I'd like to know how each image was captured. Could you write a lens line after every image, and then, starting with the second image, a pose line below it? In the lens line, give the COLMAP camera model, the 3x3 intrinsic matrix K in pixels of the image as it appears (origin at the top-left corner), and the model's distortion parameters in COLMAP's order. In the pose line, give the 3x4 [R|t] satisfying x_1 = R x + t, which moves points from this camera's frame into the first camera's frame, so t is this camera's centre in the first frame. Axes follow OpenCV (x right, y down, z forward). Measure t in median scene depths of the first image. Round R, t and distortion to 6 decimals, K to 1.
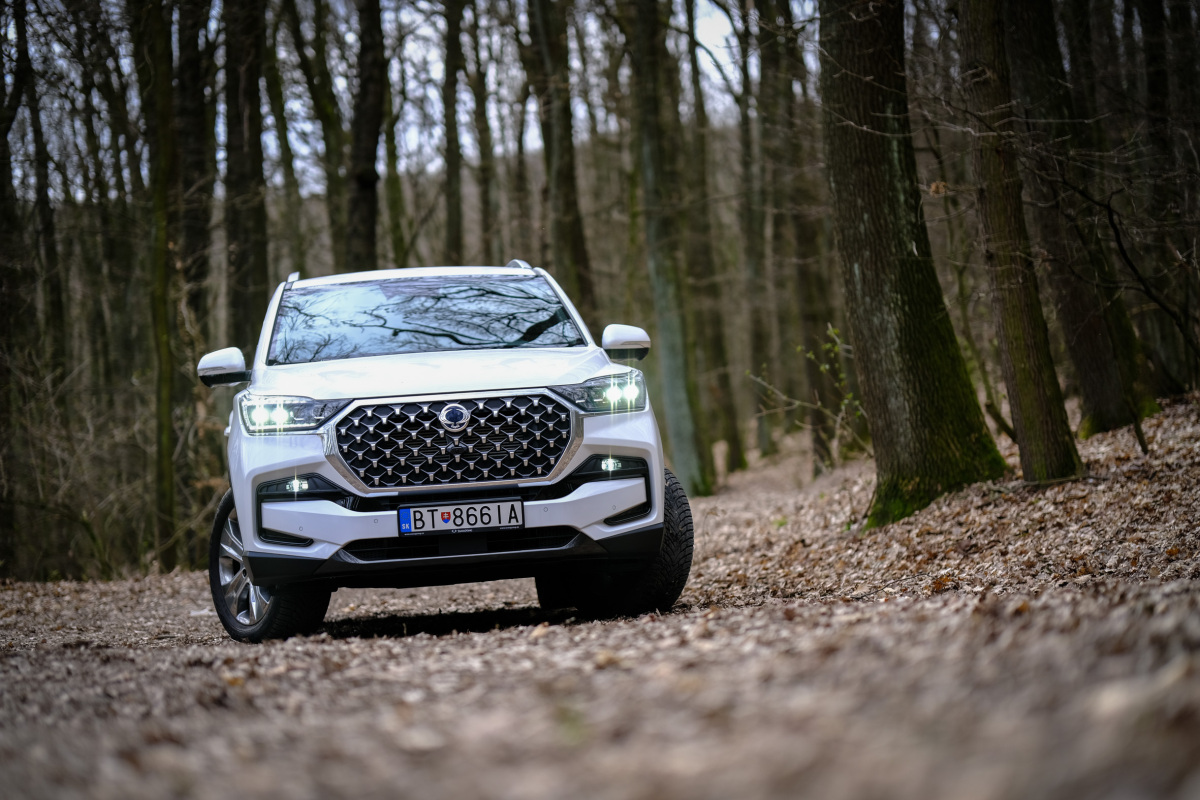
lens RADIAL K [[2809.5, 0, 588.5], [0, 2809.5, 397.3], [0, 0, 1]] dist [0.088688, 0.000000]
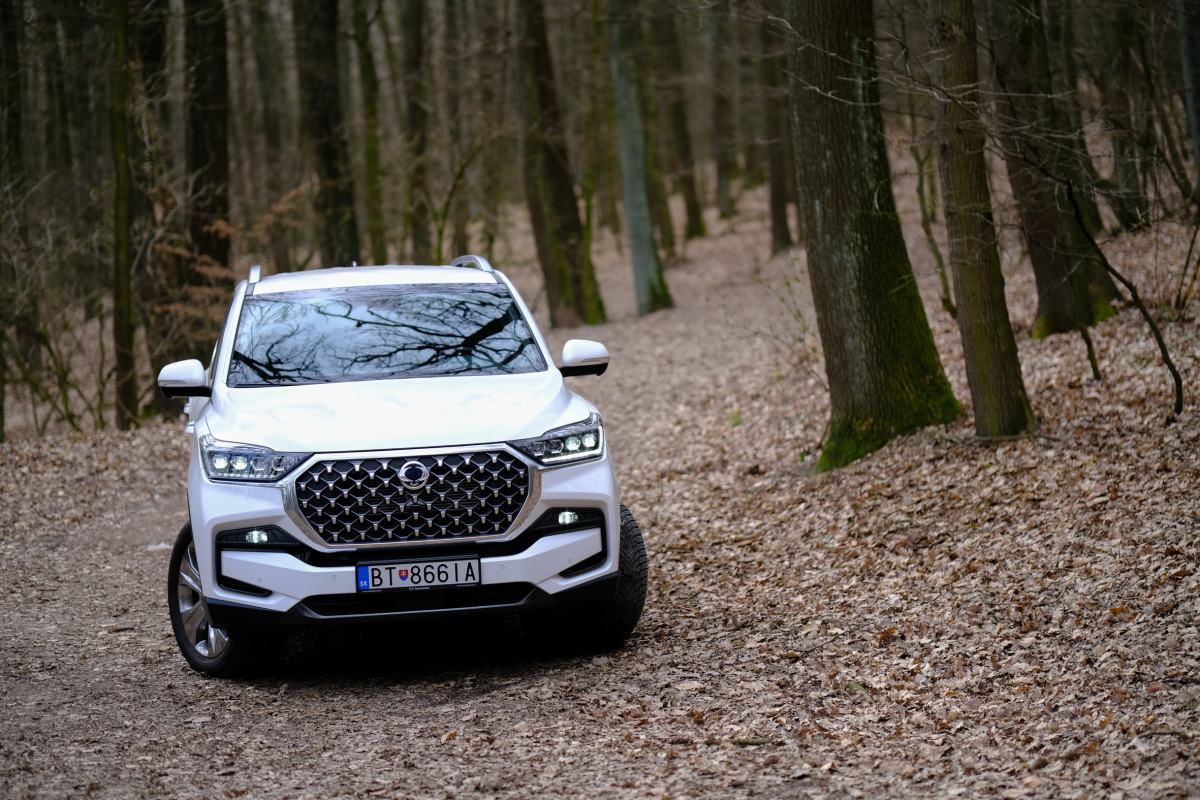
lens RADIAL K [[2809.5, 0, 596.0], [0, 2809.5, 375.6], [0, 0, 1]] dist [0.088688, 0.000000]
pose [[0.999607, 0.020769, 0.018816, -0.001886], [-0.022463, 0.995239, 0.094839, -0.124287], [-0.016757, -0.095224, 0.995315, -0.003298]]
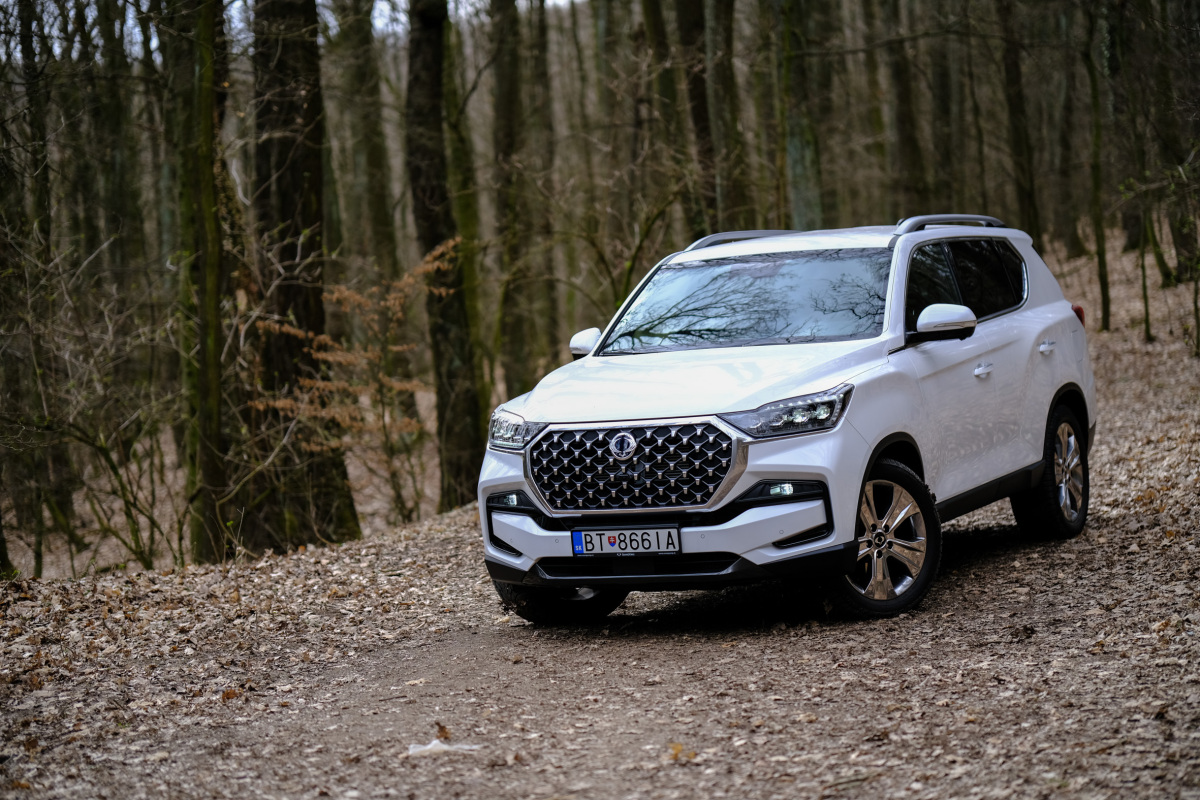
lens RADIAL K [[2809.5, 0, 598.8], [0, 2809.5, 394.8], [0, 0, 1]] dist [0.088688, 0.000000]
pose [[0.847866, 0.026820, -0.529531, 0.497637], [0.050121, 0.990193, 0.130405, -0.148387], [0.527836, -0.137107, 0.838207, 0.111634]]
